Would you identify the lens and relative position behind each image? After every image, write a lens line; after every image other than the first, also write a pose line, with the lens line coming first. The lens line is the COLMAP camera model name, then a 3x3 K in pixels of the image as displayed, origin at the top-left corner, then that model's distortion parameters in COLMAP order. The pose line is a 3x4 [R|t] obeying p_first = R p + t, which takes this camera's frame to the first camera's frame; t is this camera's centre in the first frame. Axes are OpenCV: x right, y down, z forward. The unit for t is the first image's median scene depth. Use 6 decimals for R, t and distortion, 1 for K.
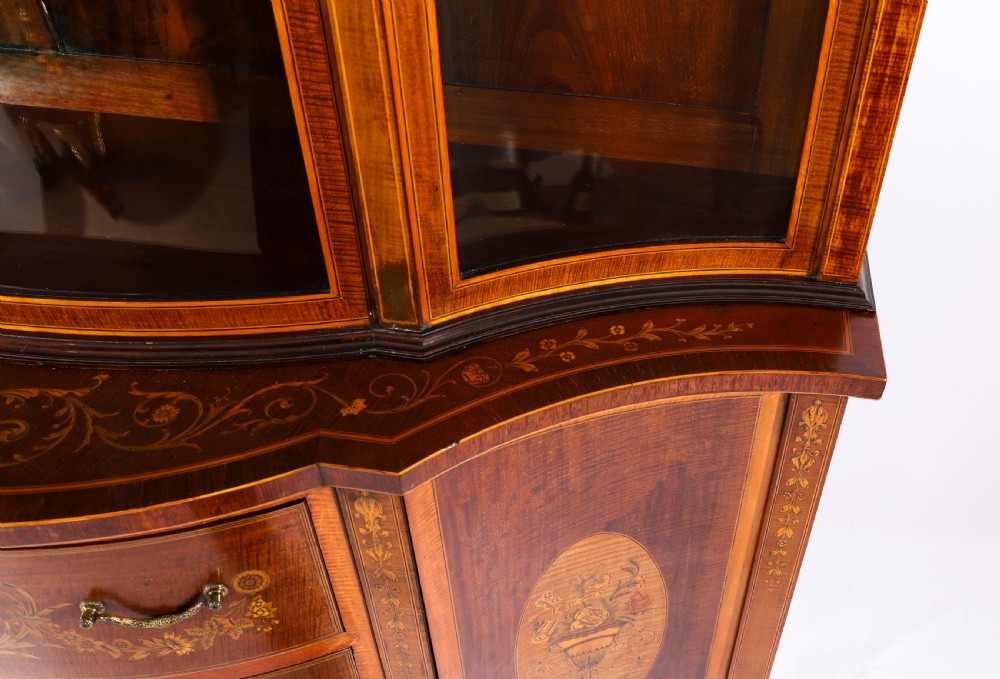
lens RADIAL K [[868.2, 0, 632.4], [0, 868.2, 413.1], [0, 0, 1]] dist [-0.106617, 0.075394]
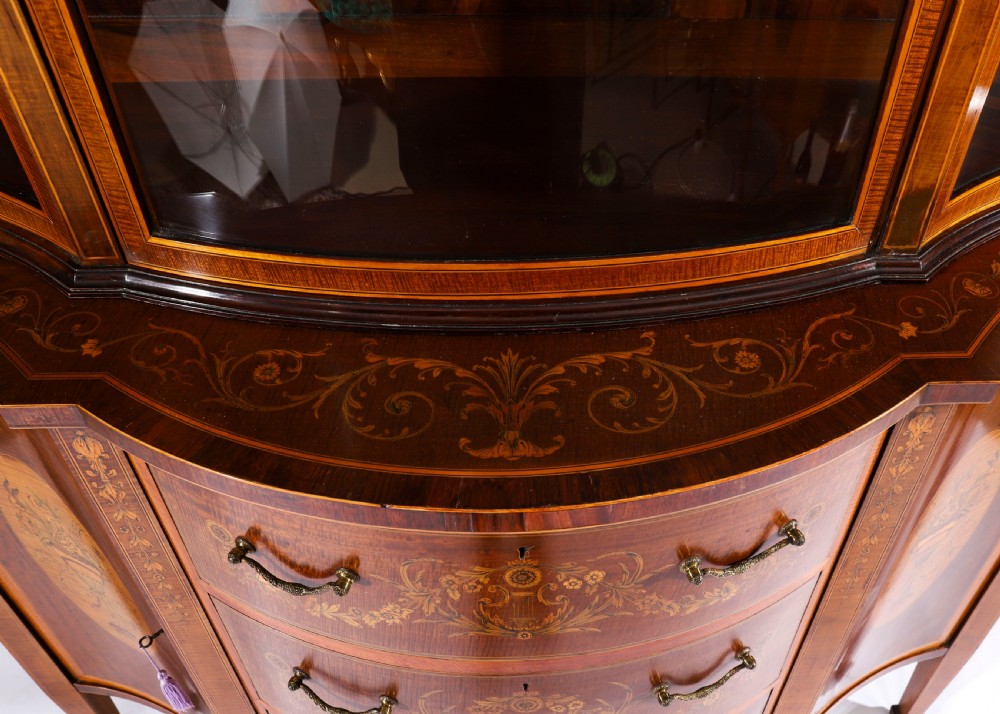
lens RADIAL K [[873.9, 0, 576.4], [0, 873.9, 426.7], [0, 0, 1]] dist [-0.102165, 0.075543]
pose [[0.981657, -0.148609, 0.119436, -0.775925], [0.139542, 0.986895, 0.081038, -0.028533], [-0.129914, -0.062885, 0.989529, 0.004706]]
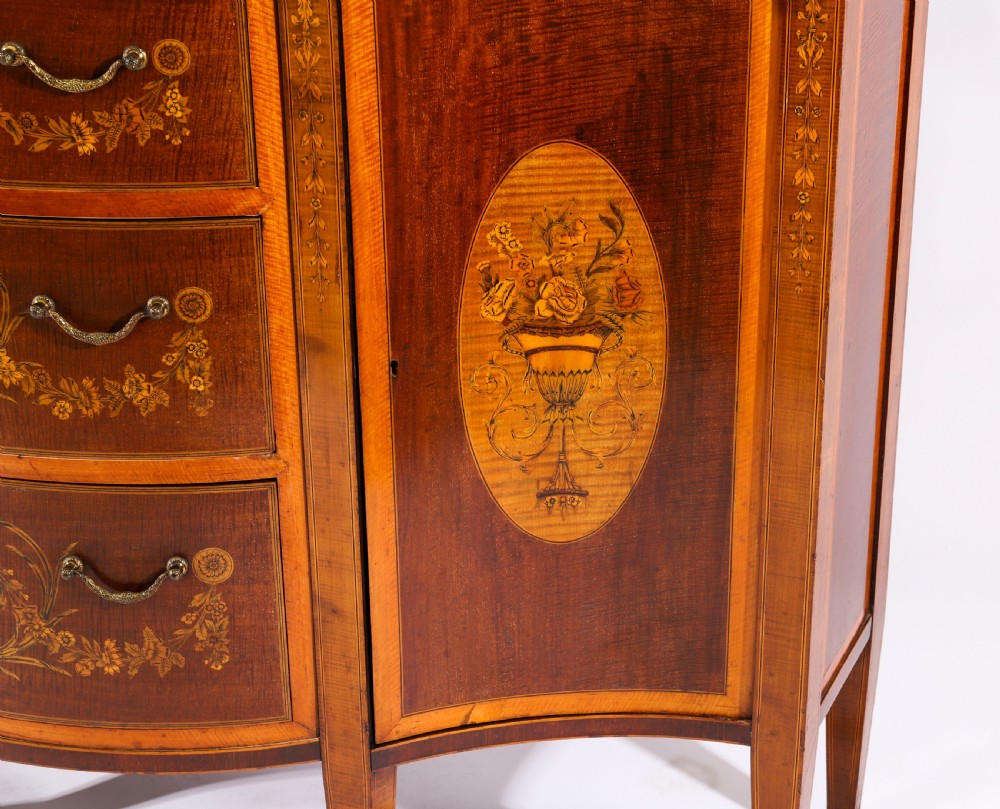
lens RADIAL K [[1913.1, 0, 608.6], [0, 1913.1, 401.2], [0, 0, 1]] dist [0.079821, 0.000000]
pose [[0.964914, 0.065107, -0.254364, 0.552393], [-0.142863, 0.942999, -0.300573, 1.054244], [0.220296, 0.326366, 0.919214, -0.693345]]
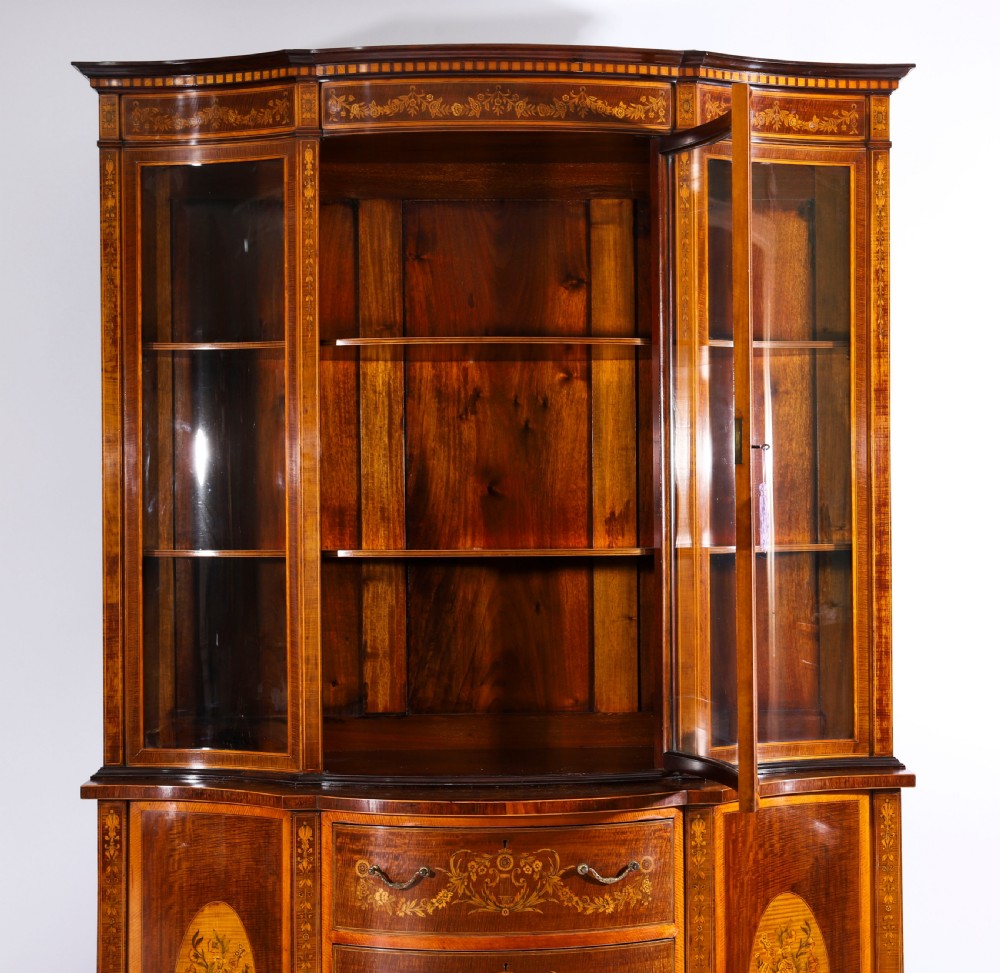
lens RADIAL K [[2446.2, 0, 624.3], [0, 2446.2, 474.6], [0, 0, 1]] dist [0.087048, 0.000000]
pose [[0.983198, -0.055295, 0.173966, -1.395490], [0.157169, 0.741138, -0.652697, 3.185701], [-0.092842, 0.669072, 0.737376, -3.818486]]
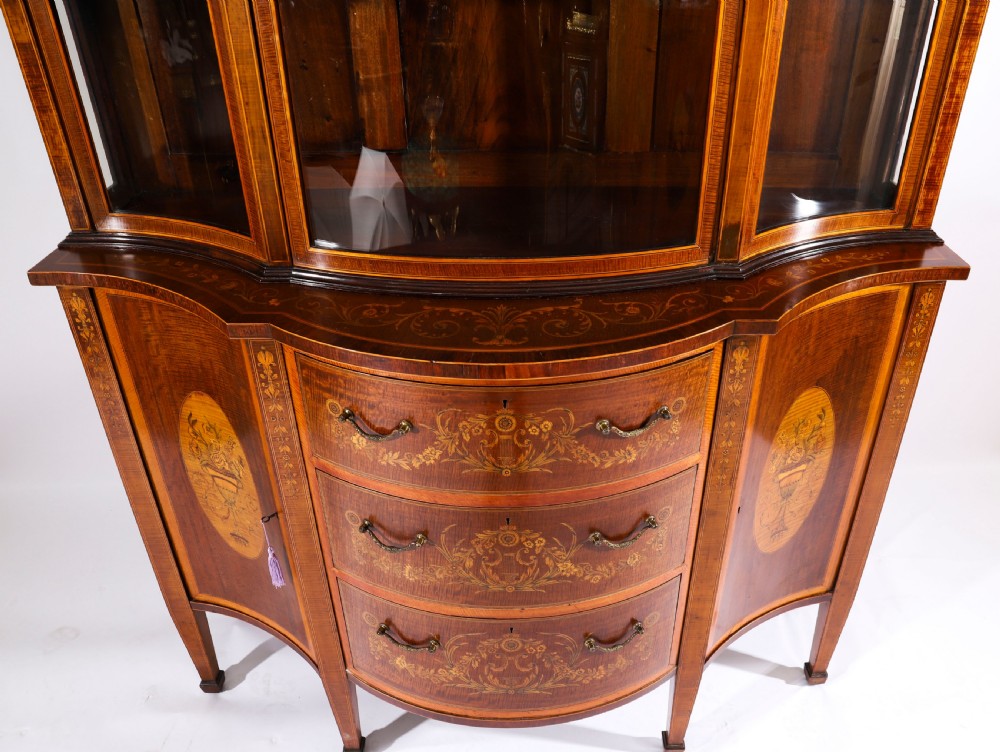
lens RADIAL K [[798.9, 0, 548.0], [0, 798.9, 368.3], [0, 0, 1]] dist [-0.098057, 0.071947]
pose [[0.987708, -0.113924, 0.107024, -0.812521], [0.130910, 0.977035, -0.168120, 0.336448], [-0.085413, 0.180064, 0.979940, -0.547791]]
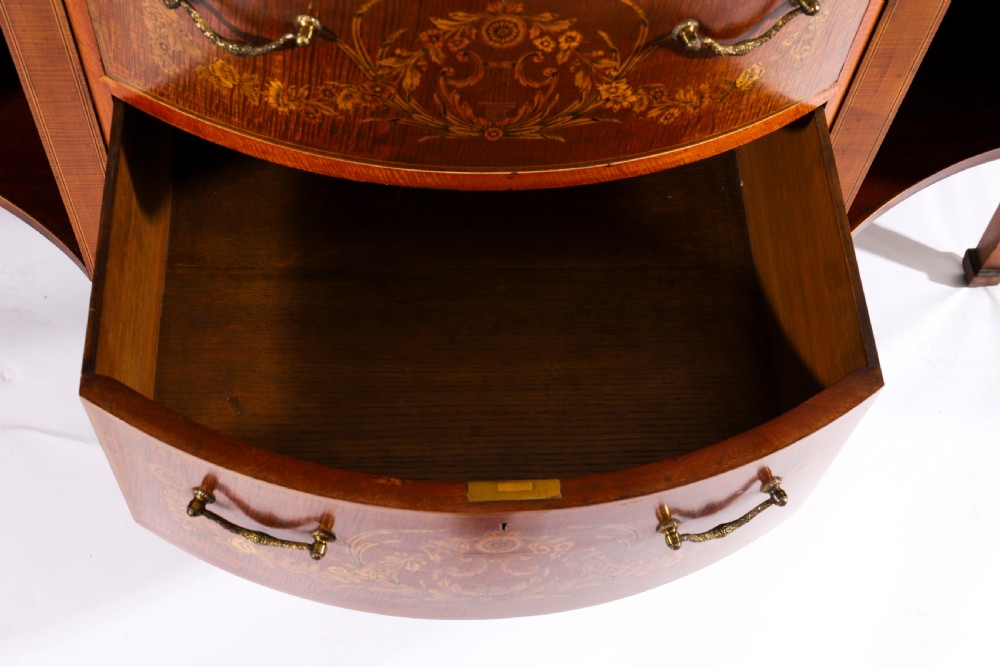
lens RADIAL K [[1305.7, 0, 503.5], [0, 1305.7, 328.6], [0, 0, 1]] dist [0.047596, 0.000000]
pose [[0.984152, -0.139721, 0.109191, -0.924814], [0.100436, 0.946677, 0.306129, 0.283800], [-0.146141, -0.290311, 0.945707, -0.132526]]
